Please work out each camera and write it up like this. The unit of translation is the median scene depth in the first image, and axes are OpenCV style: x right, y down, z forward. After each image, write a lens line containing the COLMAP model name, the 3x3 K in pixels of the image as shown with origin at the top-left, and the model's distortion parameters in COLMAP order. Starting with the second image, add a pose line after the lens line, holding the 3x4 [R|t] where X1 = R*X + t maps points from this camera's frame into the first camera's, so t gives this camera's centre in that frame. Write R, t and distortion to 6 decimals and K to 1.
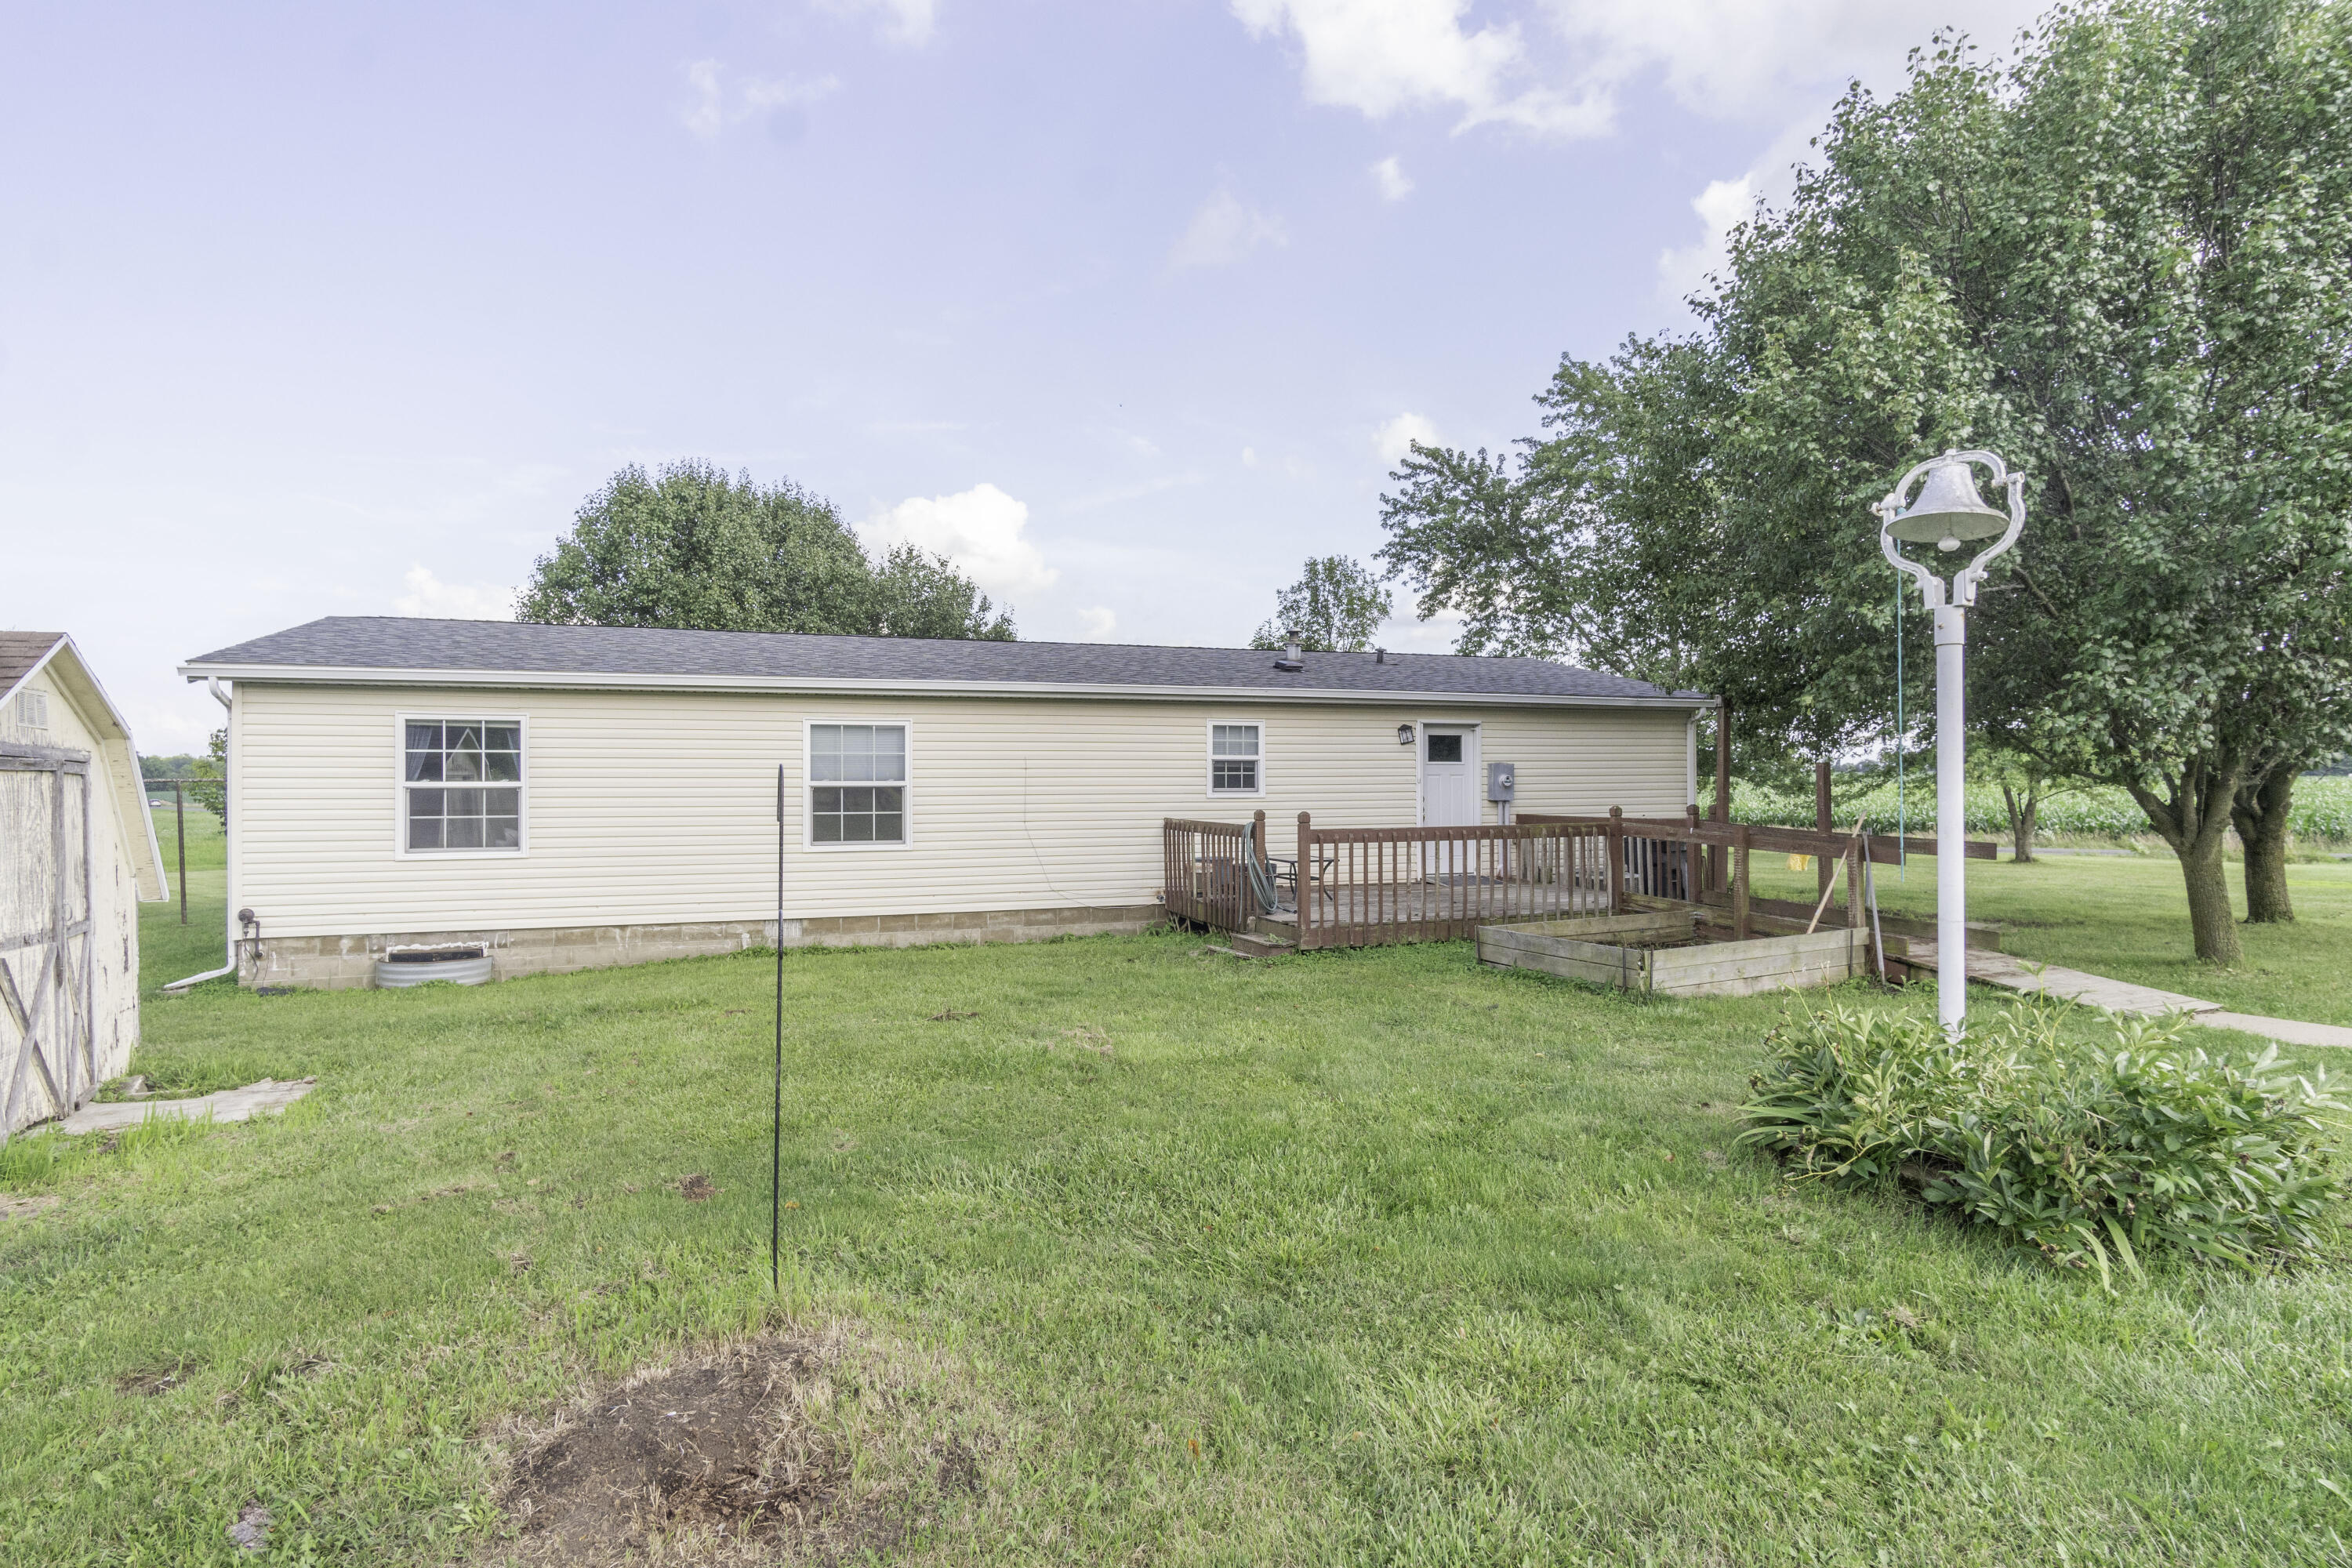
lens RADIAL K [[1202.2, 0, 1176.0], [0, 1202.2, 784.0], [0, 0, 1]] dist [-0.000239, -0.000085]
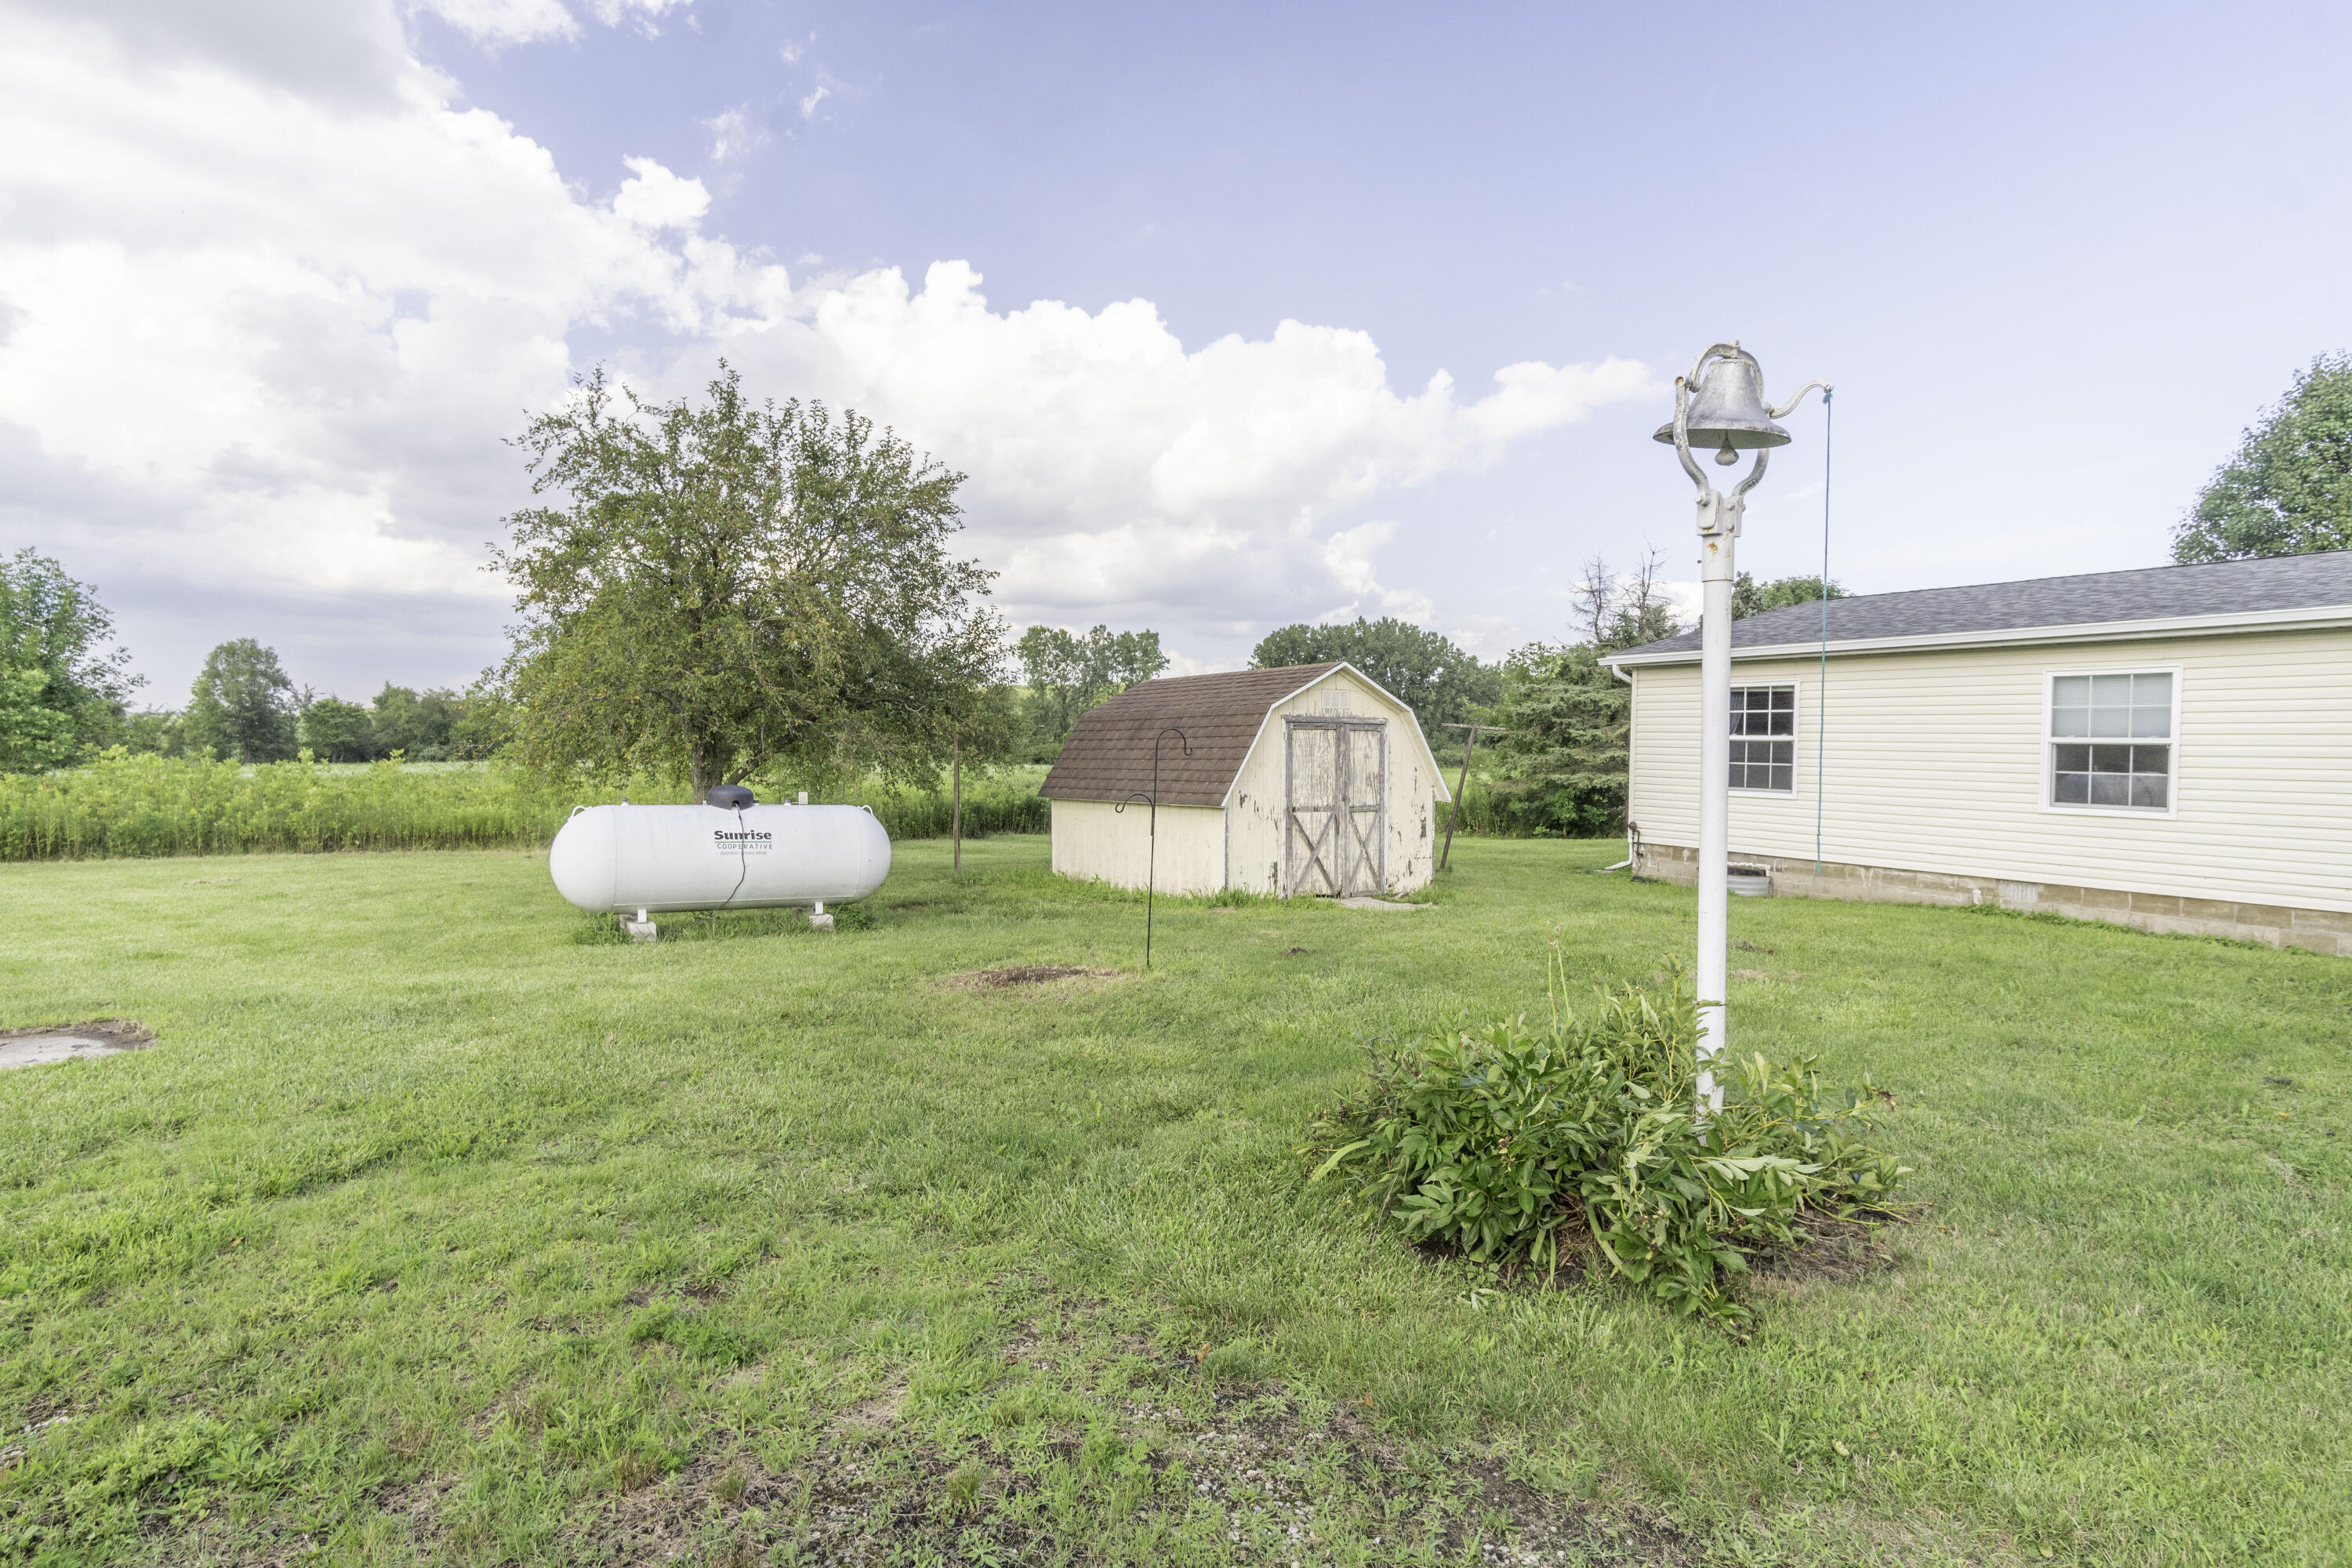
lens RADIAL K [[1202.2, 0, 1176.0], [0, 1202.2, 784.0], [0, 0, 1]] dist [-0.000239, -0.000085]
pose [[0.192346, 0.046898, -0.980206, 0.500801], [-0.006547, 0.998897, 0.046507, -0.005665], [0.981305, -0.002529, 0.192441, 0.156796]]
